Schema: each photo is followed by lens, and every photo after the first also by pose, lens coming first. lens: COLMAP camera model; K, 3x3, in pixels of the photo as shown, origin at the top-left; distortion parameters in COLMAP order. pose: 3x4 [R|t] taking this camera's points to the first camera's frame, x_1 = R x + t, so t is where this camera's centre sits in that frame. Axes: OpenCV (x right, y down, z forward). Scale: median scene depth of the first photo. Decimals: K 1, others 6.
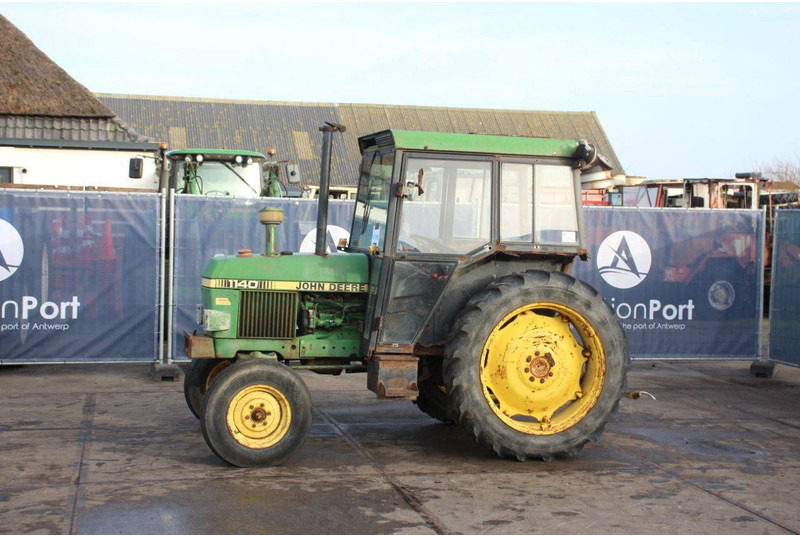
lens RADIAL K [[1194.4, 0, 400.0], [0, 1194.4, 268.0], [0, 0, 1]] dist [0.109573, 0.135929]
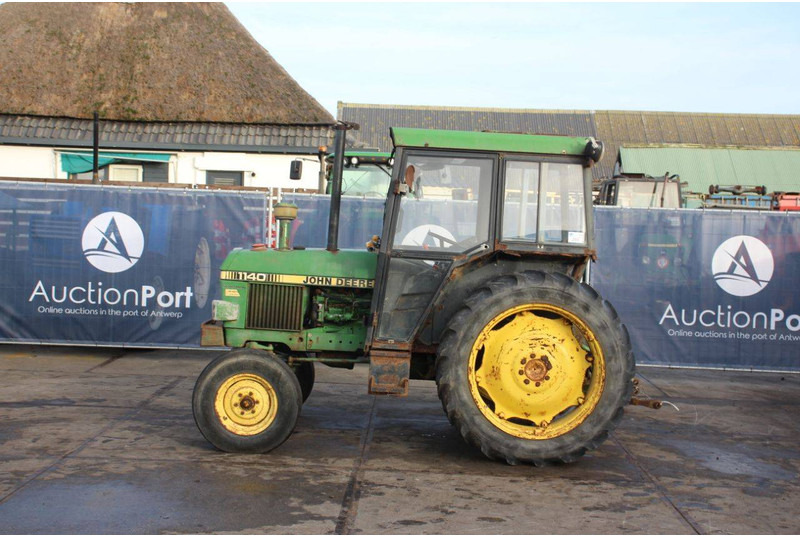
lens RADIAL K [[1153.2, 0, 400.0], [0, 1153.2, 268.0], [0, 0, 1]] dist [0.097627, 0.073871]
pose [[0.969836, 0.024747, -0.242498, 0.234062], [-0.025549, 0.999674, -0.000161, 0.002799], [0.242415, 0.006352, 0.970152, 0.059070]]
